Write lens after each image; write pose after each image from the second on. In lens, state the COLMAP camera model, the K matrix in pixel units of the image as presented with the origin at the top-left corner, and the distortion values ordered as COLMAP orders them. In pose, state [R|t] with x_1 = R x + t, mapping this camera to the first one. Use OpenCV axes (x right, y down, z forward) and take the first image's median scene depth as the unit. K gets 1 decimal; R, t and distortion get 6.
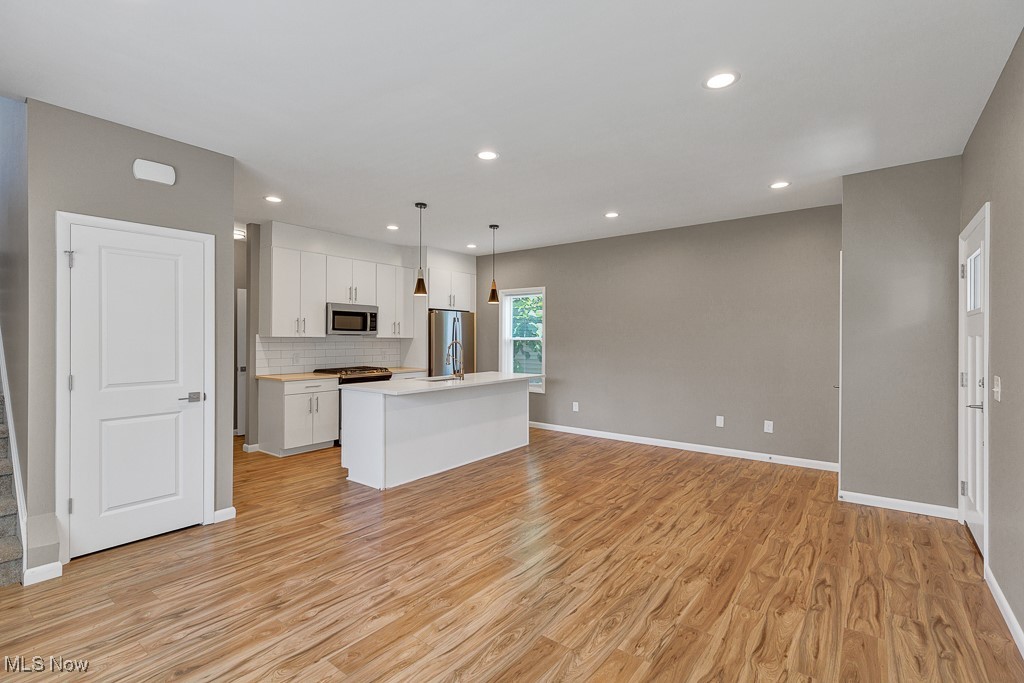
lens RADIAL K [[479.1, 0, 498.7], [0, 479.1, 341.5], [0, 0, 1]] dist [0.000590, -0.000084]
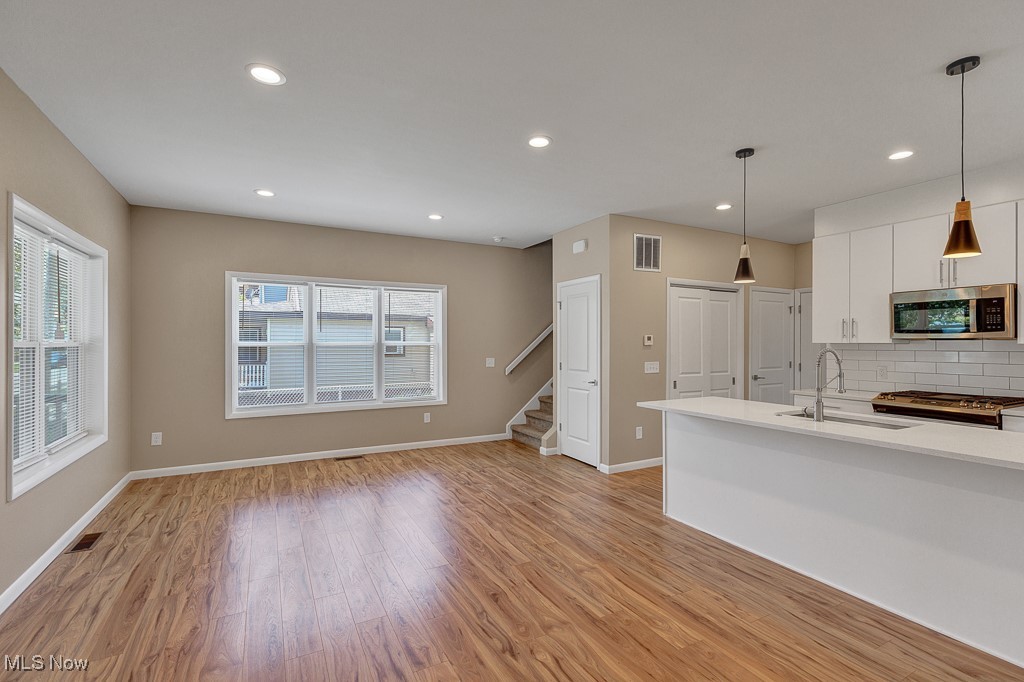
lens RADIAL K [[458.5, 0, 512.1], [0, 458.5, 342.0], [0, 0, 1]] dist [0.003476, 0.000278]
pose [[-0.396619, -0.004767, -0.917971, 0.465298], [-0.008778, 0.999960, -0.001400, -0.005299], [0.917941, 0.007503, -0.396646, 0.763968]]
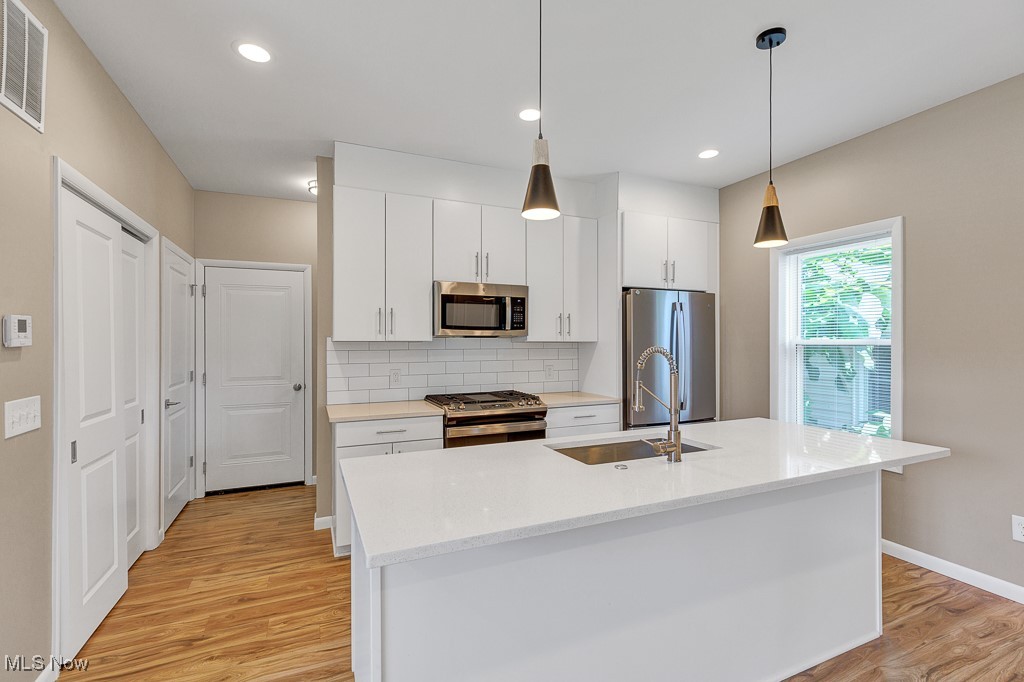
lens RADIAL K [[458.5, 0, 512.1], [0, 458.5, 342.0], [0, 0, 1]] dist [0.003476, 0.000278]
pose [[0.890440, -0.006625, -0.455052, -0.025628], [0.002334, 0.999947, -0.009992, -0.002320], [0.455094, 0.007835, 0.890409, 0.554609]]
